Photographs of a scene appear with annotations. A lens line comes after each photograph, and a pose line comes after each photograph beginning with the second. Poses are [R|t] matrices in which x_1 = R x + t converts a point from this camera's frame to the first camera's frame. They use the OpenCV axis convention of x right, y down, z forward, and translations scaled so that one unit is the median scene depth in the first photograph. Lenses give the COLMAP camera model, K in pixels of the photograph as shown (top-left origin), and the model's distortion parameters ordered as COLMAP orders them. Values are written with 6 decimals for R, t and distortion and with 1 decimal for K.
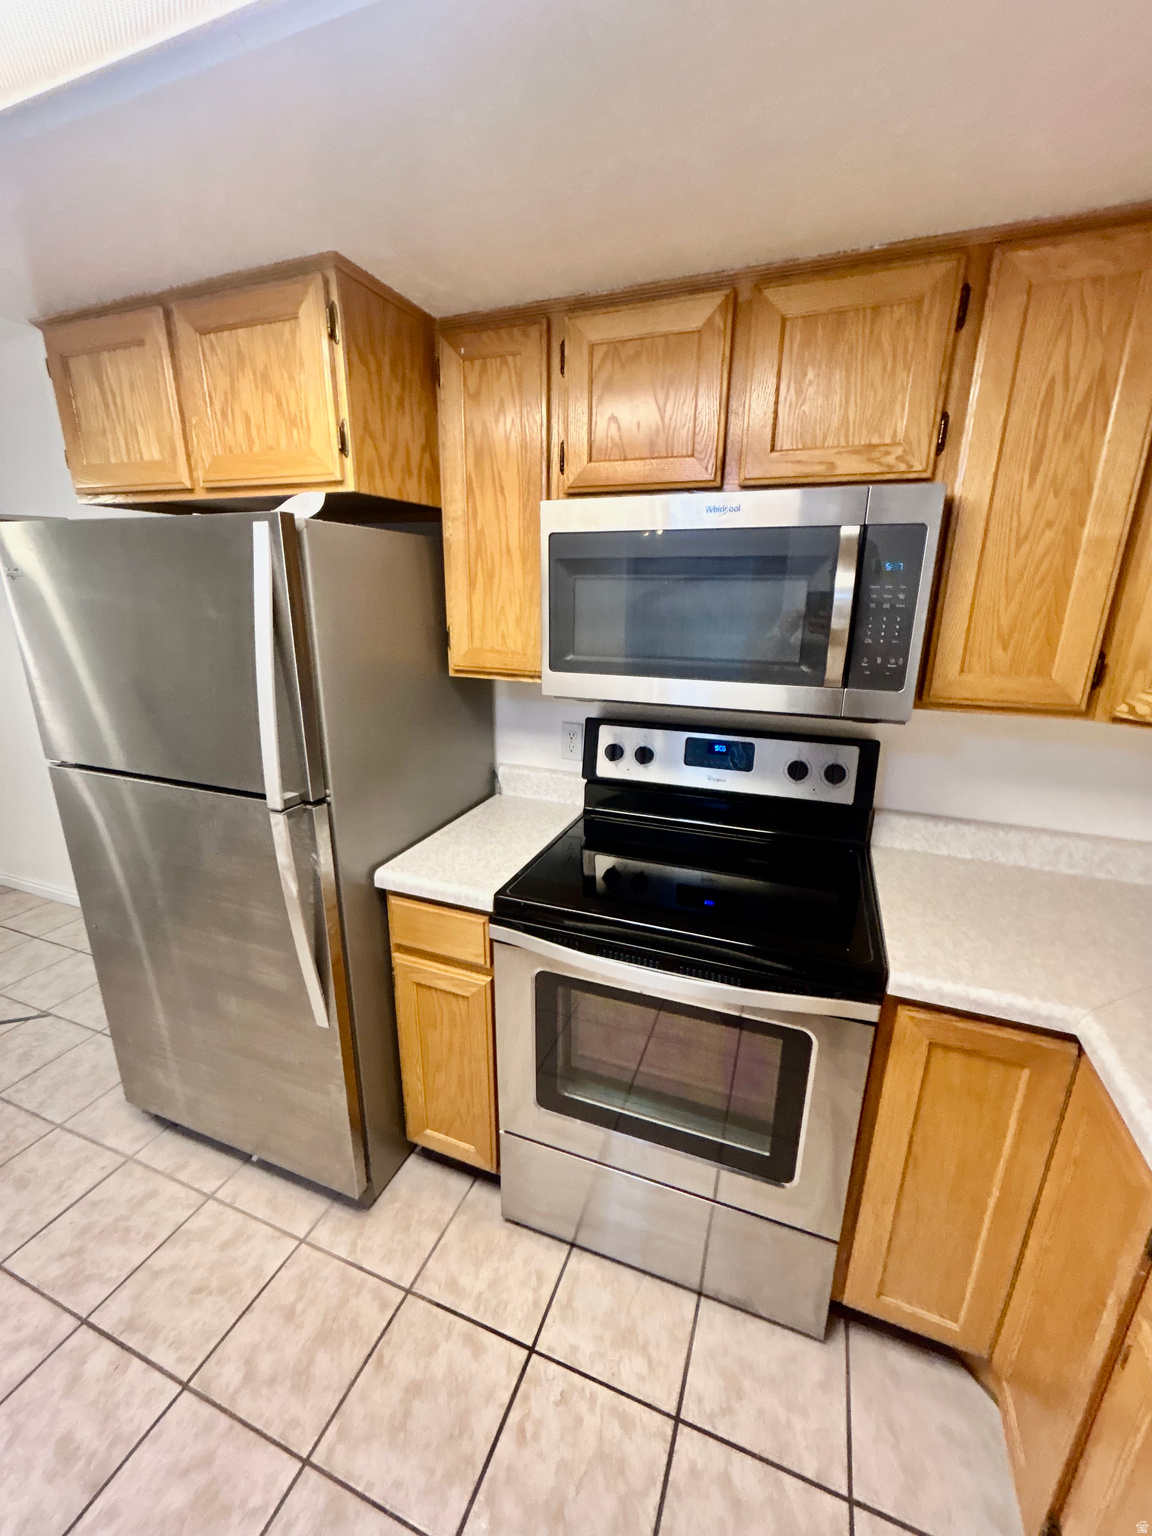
lens RADIAL K [[618.3, 0, 576.0], [0, 618.3, 768.0], [0, 0, 1]] dist [-0.003486, -0.000743]
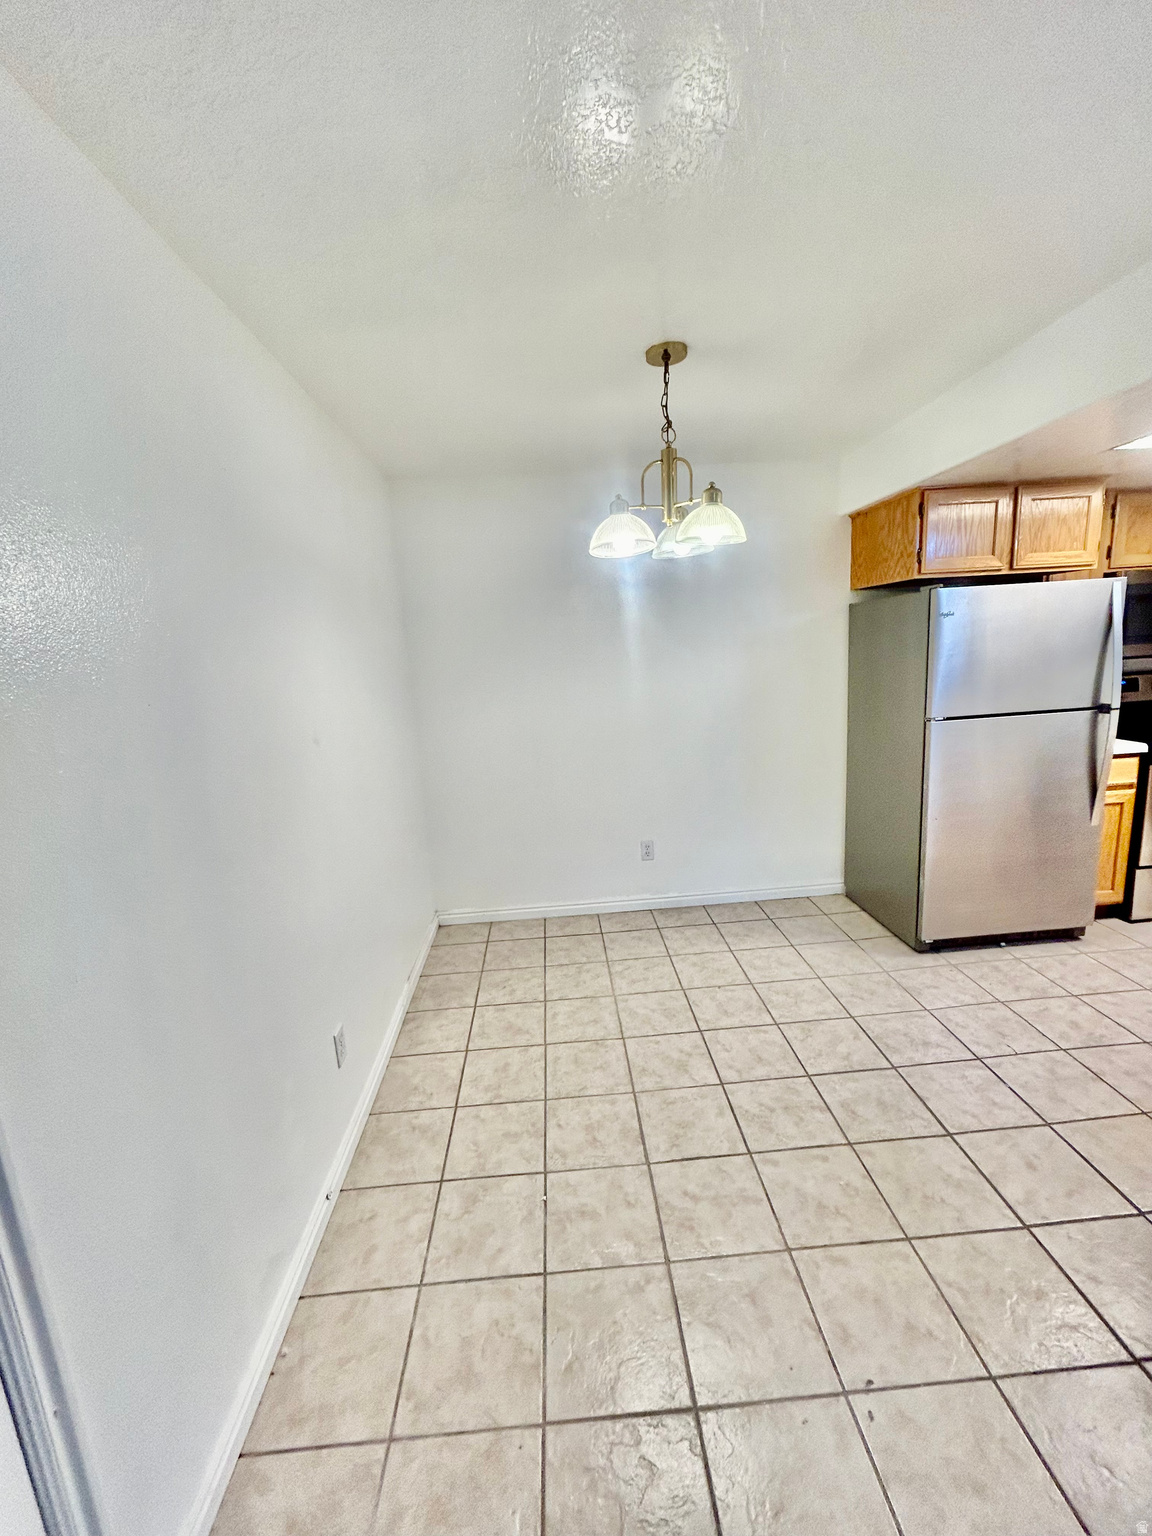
lens RADIAL K [[625.3, 0, 580.3], [0, 625.3, 769.6], [0, 0, 1]] dist [-0.013810, 0.010407]
pose [[0.910725, -0.144725, 0.386827, -2.992729], [0.183229, 0.980960, -0.064374, 0.071129], [-0.370145, 0.129505, 0.919903, -0.298765]]
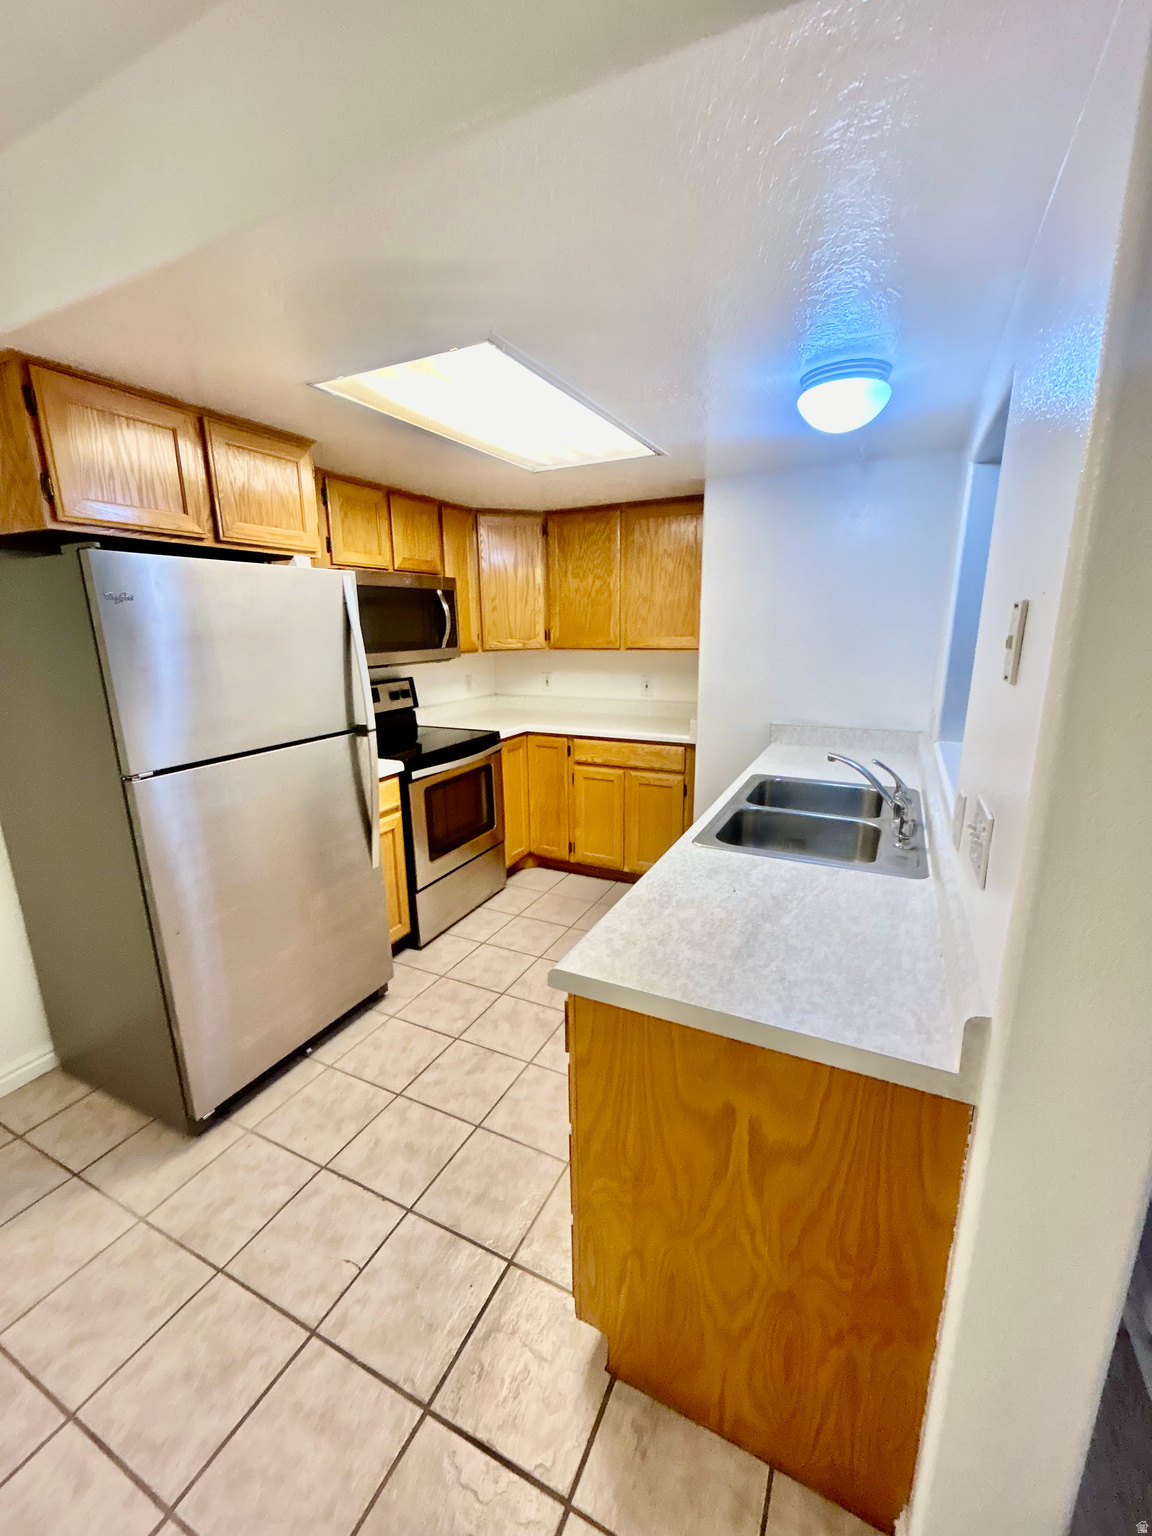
lens RADIAL K [[625.3, 0, 580.3], [0, 625.3, 769.6], [0, 0, 1]] dist [-0.013810, 0.010407]
pose [[0.084718, -0.246607, 0.965406, -2.162739], [0.289856, 0.933087, 0.212915, -0.036209], [-0.953313, 0.261791, 0.150530, 0.154167]]
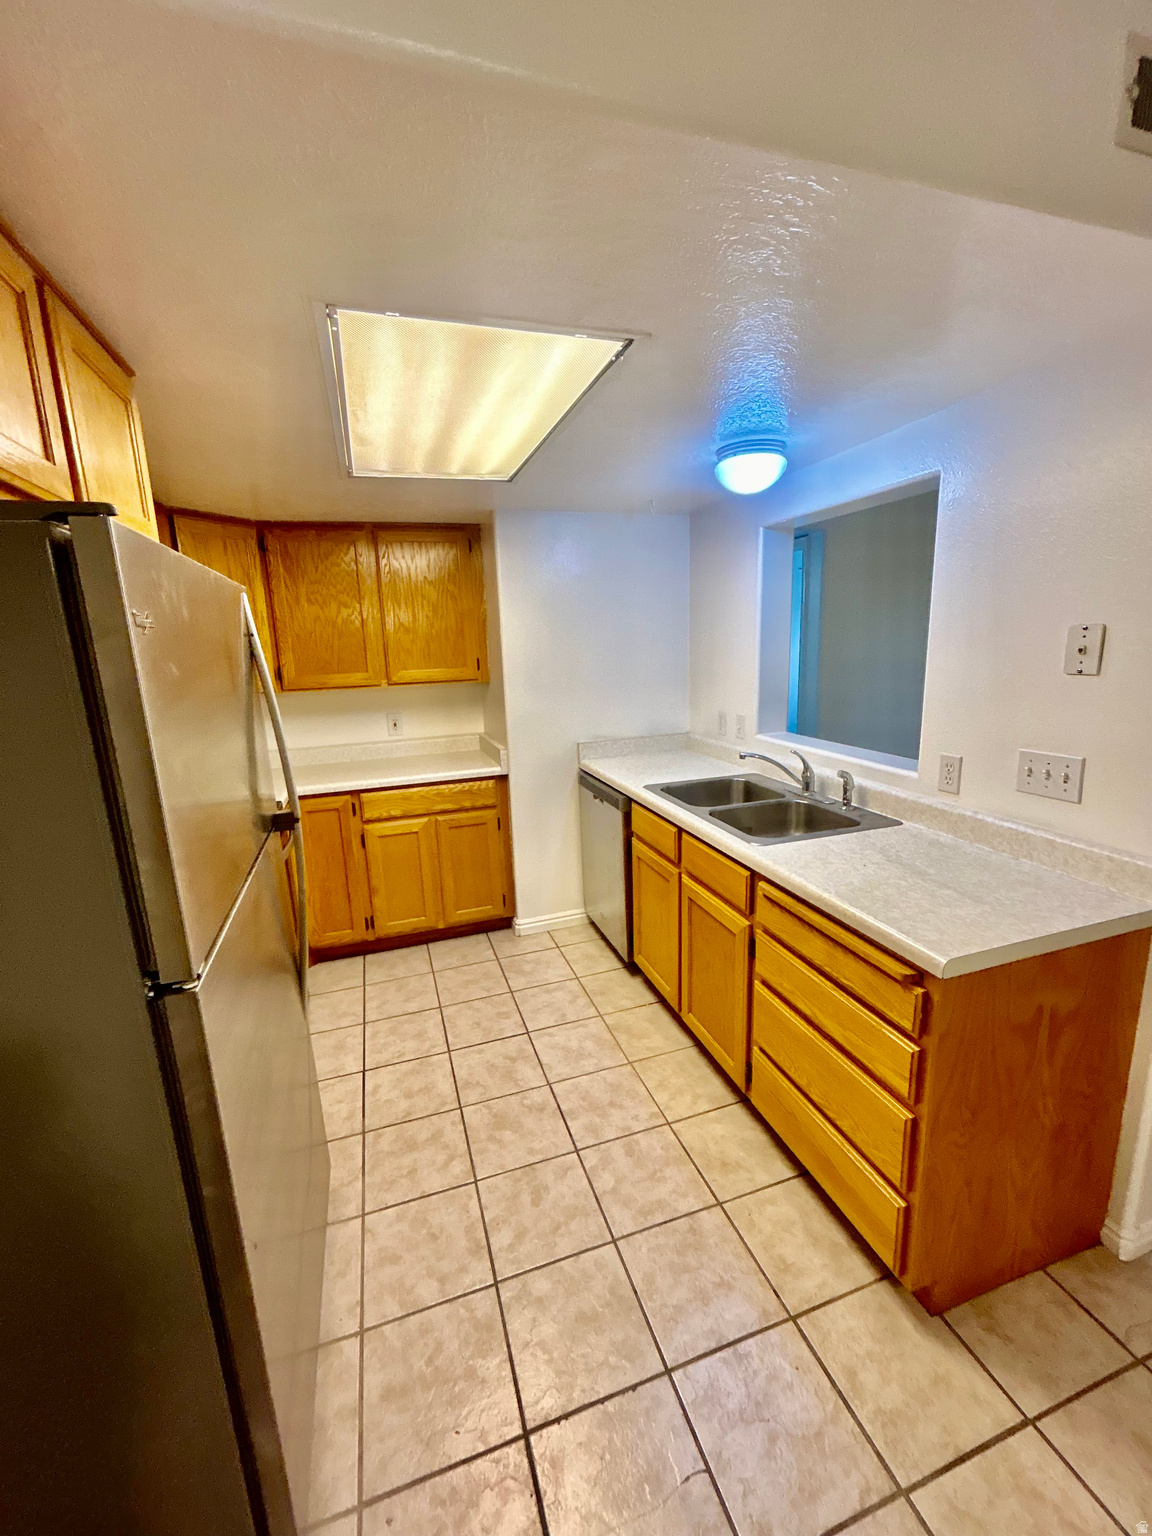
lens RADIAL K [[626.0, 0, 580.1], [0, 626.0, 767.7], [0, 0, 1]] dist [0.008405, 0.000051]
pose [[-0.635990, -0.148387, 0.757296, -1.733134], [0.243708, 0.892496, 0.379549, -0.360045], [-0.732204, 0.425949, -0.531456, 1.168044]]
